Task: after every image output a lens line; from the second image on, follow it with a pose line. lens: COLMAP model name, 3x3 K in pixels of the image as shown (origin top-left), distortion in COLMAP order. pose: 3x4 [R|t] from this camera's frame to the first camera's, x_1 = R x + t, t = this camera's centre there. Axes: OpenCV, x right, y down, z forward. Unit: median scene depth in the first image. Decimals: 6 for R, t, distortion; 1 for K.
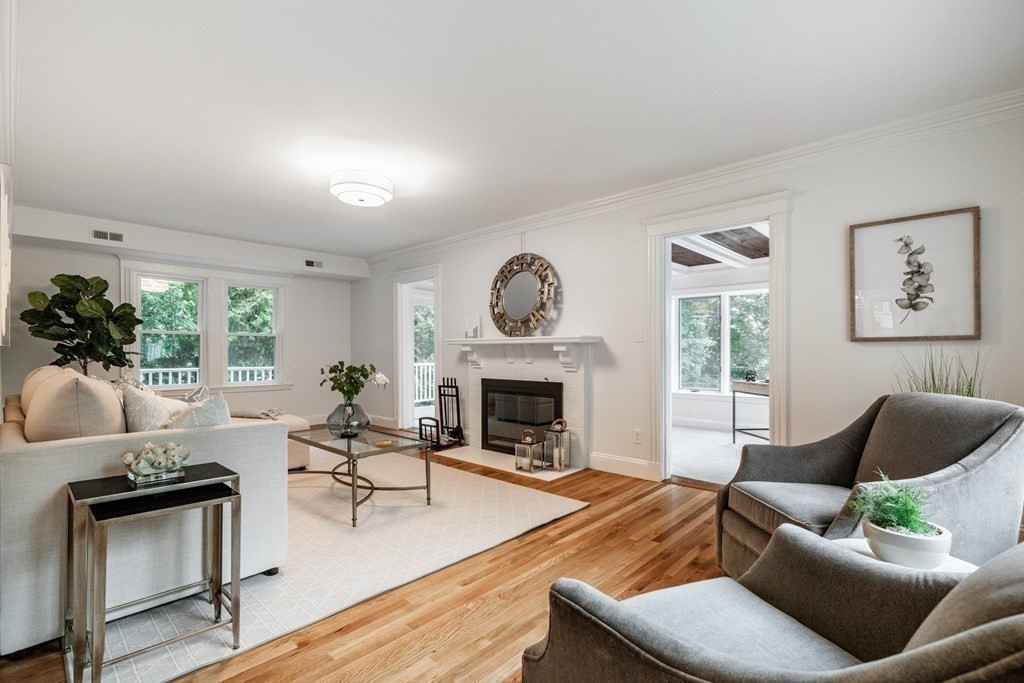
lens RADIAL K [[470.6, 0, 511.8], [0, 470.6, 345.7], [0, 0, 1]] dist [-0.001307, -0.000173]
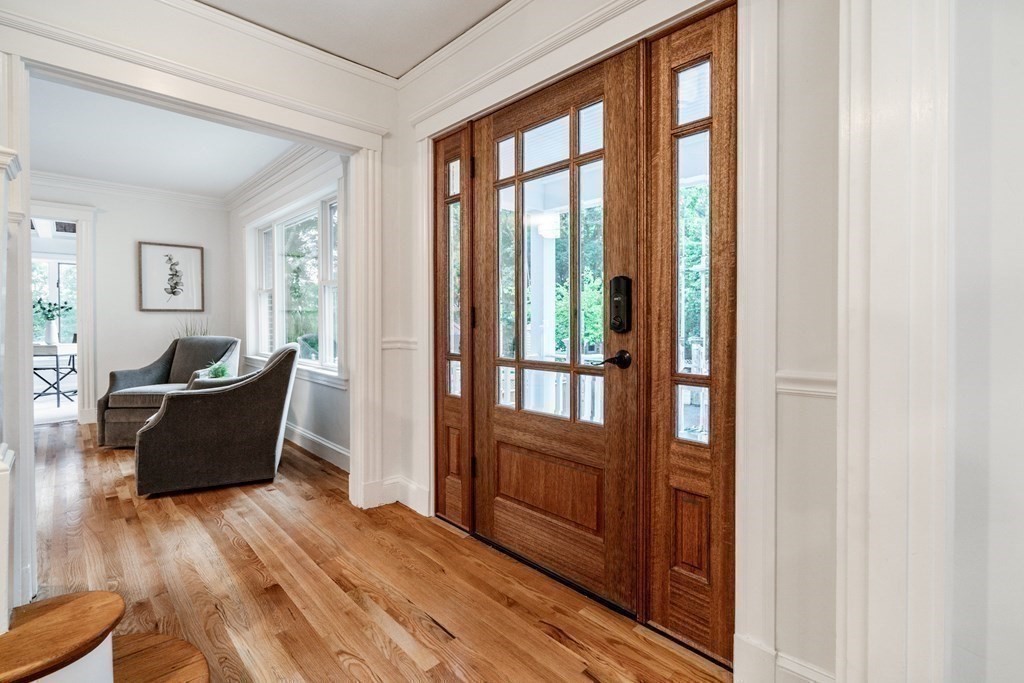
lens RADIAL K [[472.3, 0, 510.2], [0, 472.3, 327.3], [0, 0, 1]] dist [-0.001965, -0.000166]
pose [[0.066722, -0.015232, 0.997655, -0.887845], [-0.013254, 0.999782, 0.016150, 0.003851], [-0.997684, -0.014301, 0.066506, -0.438372]]
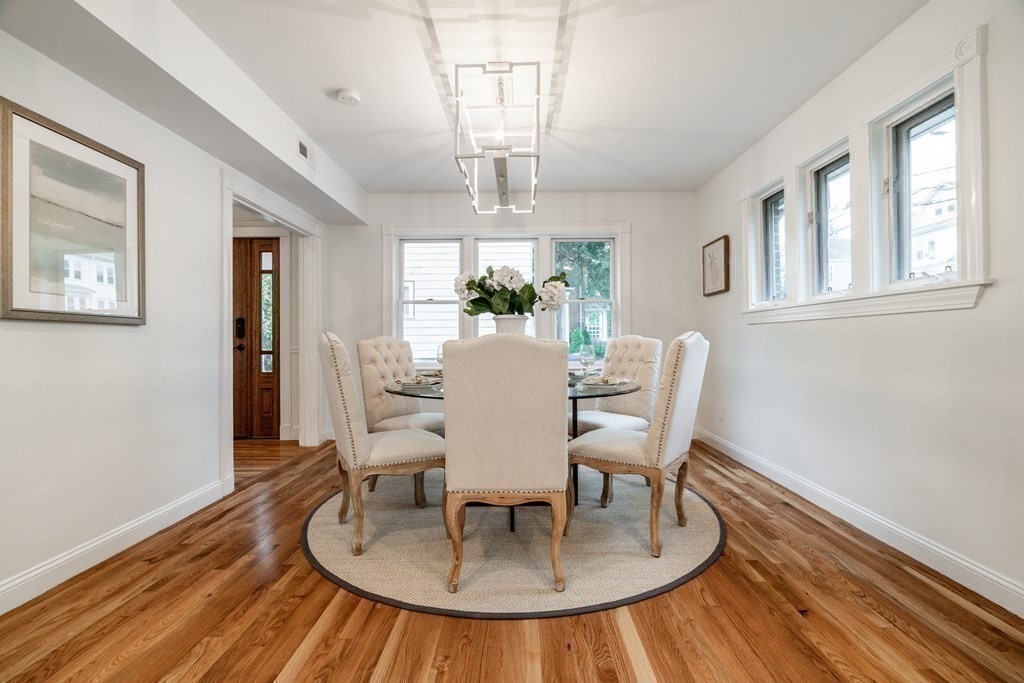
lens RADIAL K [[457.5, 0, 515.0], [0, 457.5, 333.7], [0, 0, 1]] dist [-0.024991, -0.000162]
pose [[-0.675650, 0.018365, 0.736993, -2.154760], [0.000352, 0.999698, -0.024588, 0.044767], [-0.737222, -0.016353, -0.675453, -0.163930]]
